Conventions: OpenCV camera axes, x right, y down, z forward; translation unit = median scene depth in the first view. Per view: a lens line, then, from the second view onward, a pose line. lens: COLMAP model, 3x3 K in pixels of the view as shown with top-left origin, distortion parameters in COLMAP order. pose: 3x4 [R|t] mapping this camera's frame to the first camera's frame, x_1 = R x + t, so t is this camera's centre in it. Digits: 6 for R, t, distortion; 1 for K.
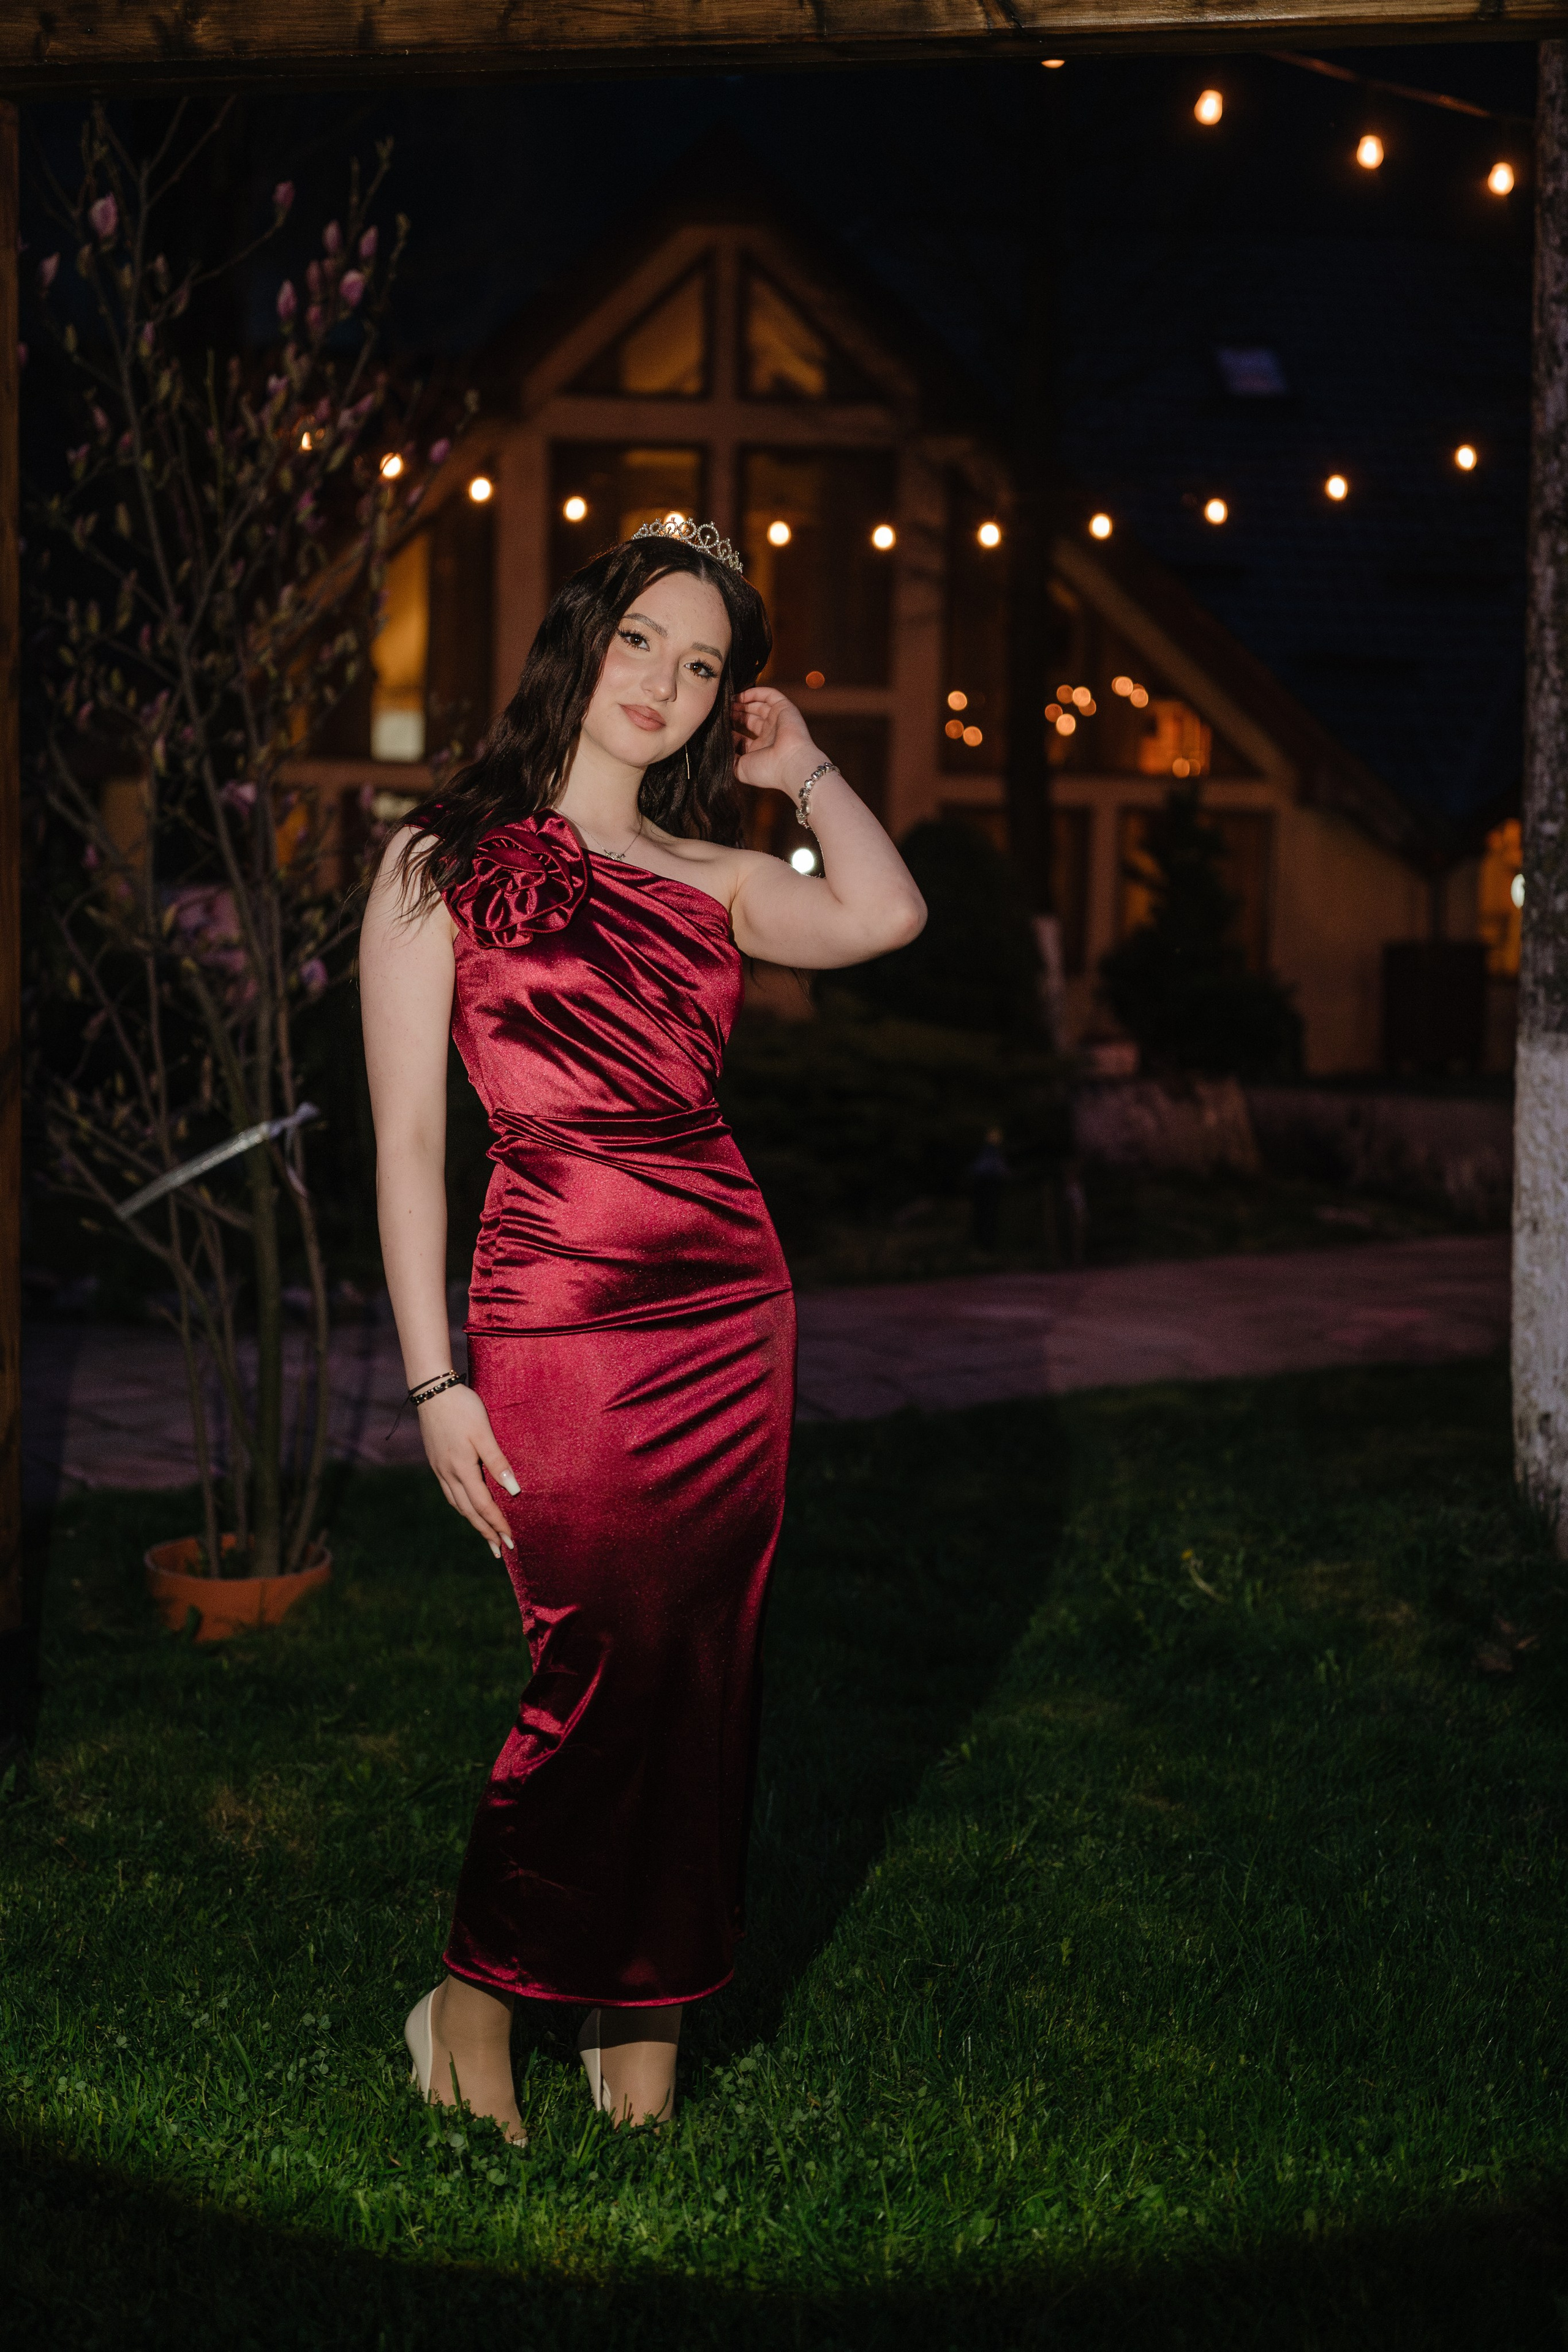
lens RADIAL K [[3481.7, 0, 784.0], [0, 3481.7, 1176.0], [0, 0, 1]] dist [0.024329, -0.137332]
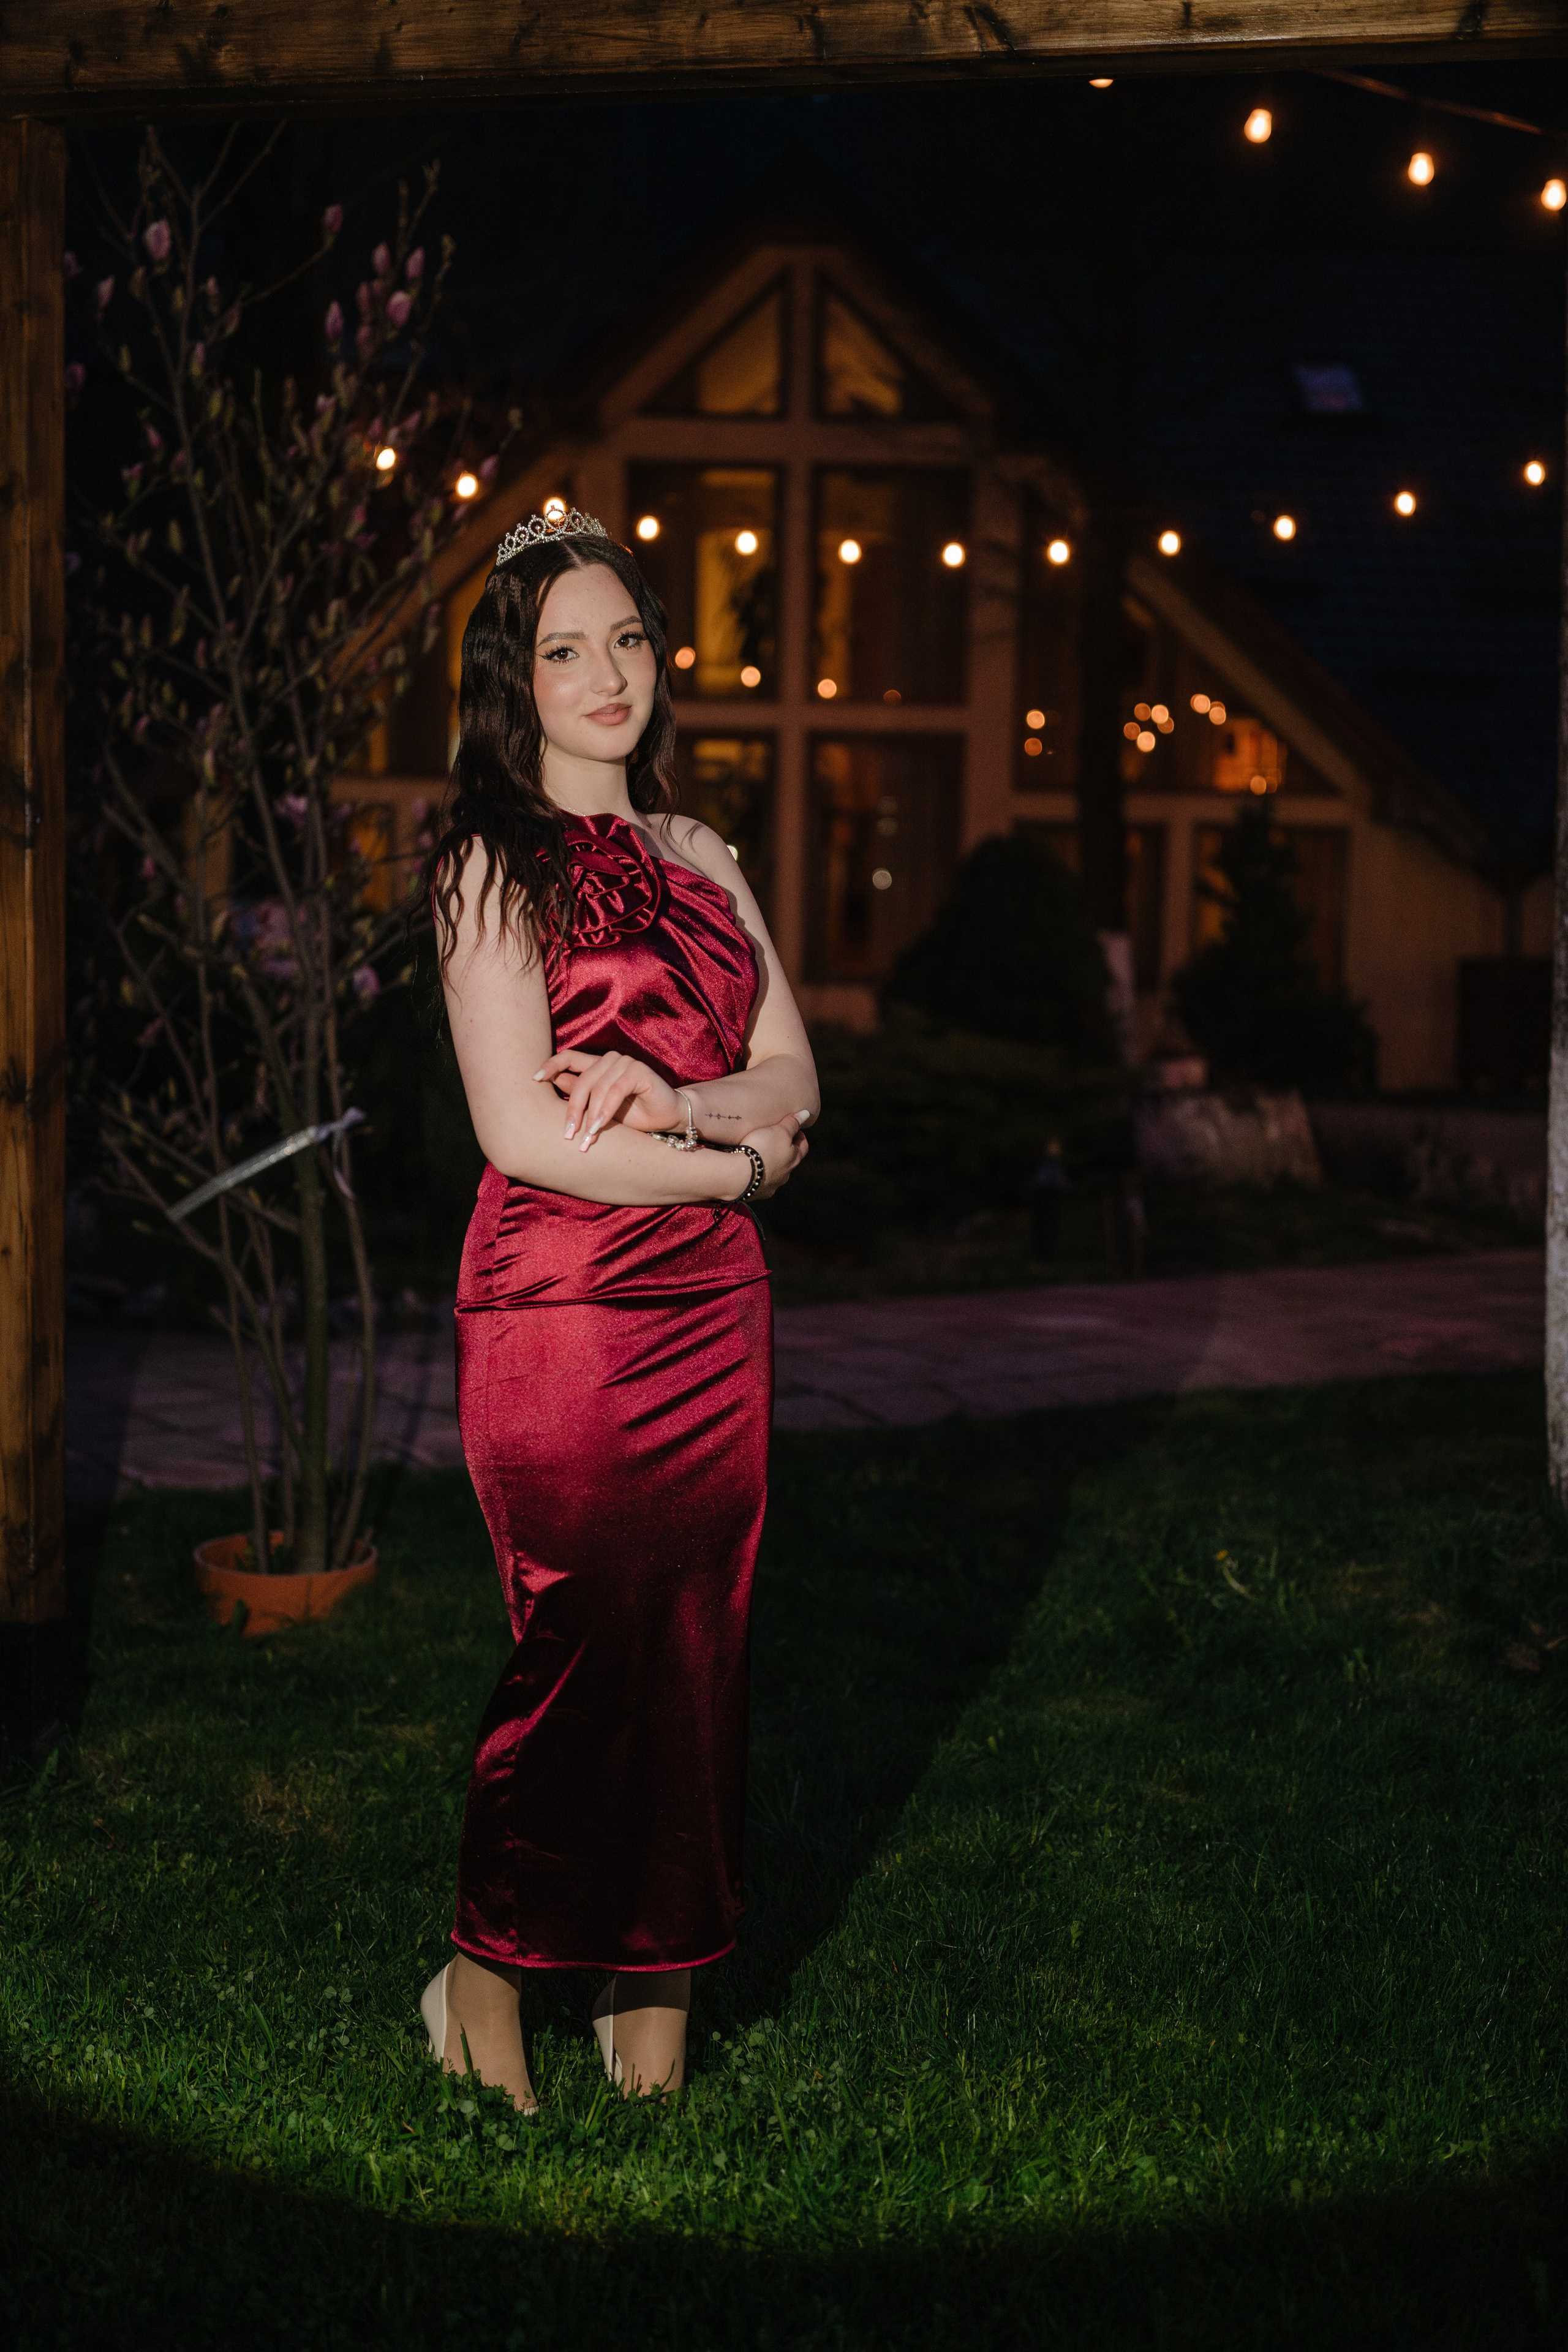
lens RADIAL K [[3483.3, 0, 776.8], [0, 3483.3, 1175.2], [0, 0, 1]] dist [0.014288, -0.072146]
pose [[0.999644, 0.001622, -0.026641, 0.013865], [-0.001780, 0.999981, -0.005903, 0.004618], [0.026631, 0.005949, 0.999628, -0.014939]]
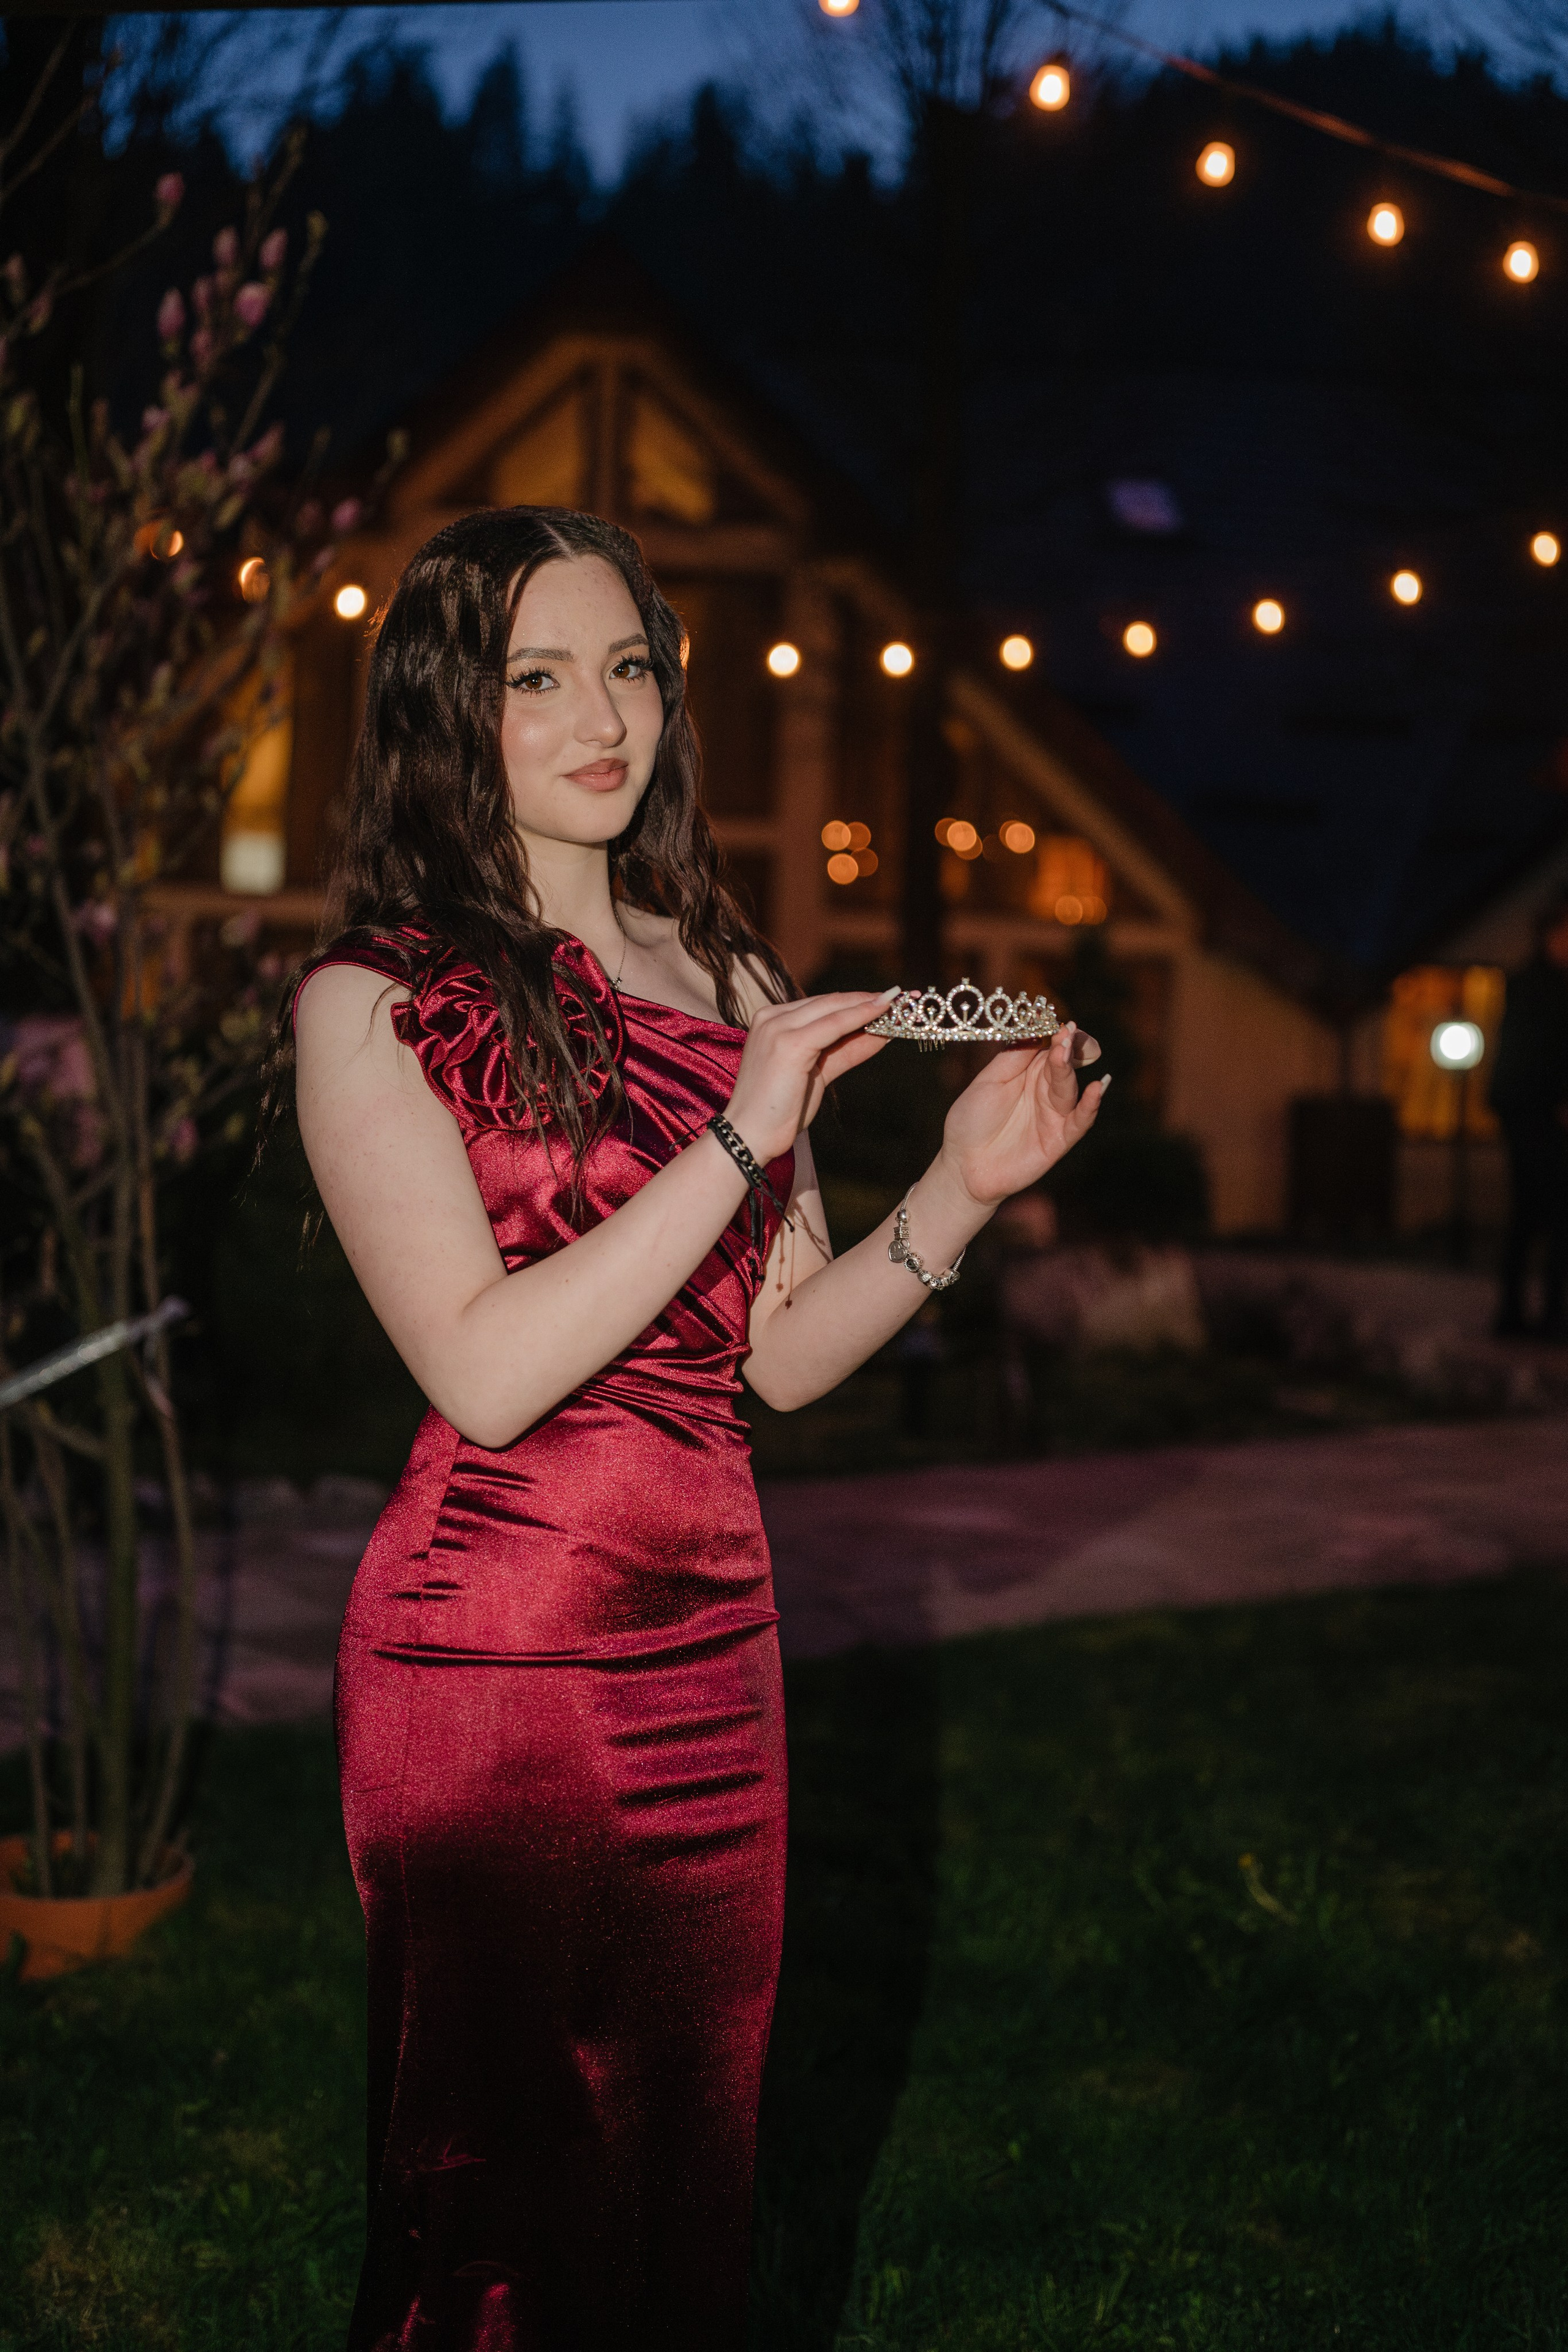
lens RADIAL K [[3526.5, 0, 843.1], [0, 3526.5, 1129.7], [0, 0, 1]] dist [0.041135, -0.145216]
pose [[0.998142, 0.013345, 0.059451, -0.031309], [-0.010160, 0.998513, -0.053559, -0.018163], [-0.060077, 0.052855, 0.996793, 0.171249]]
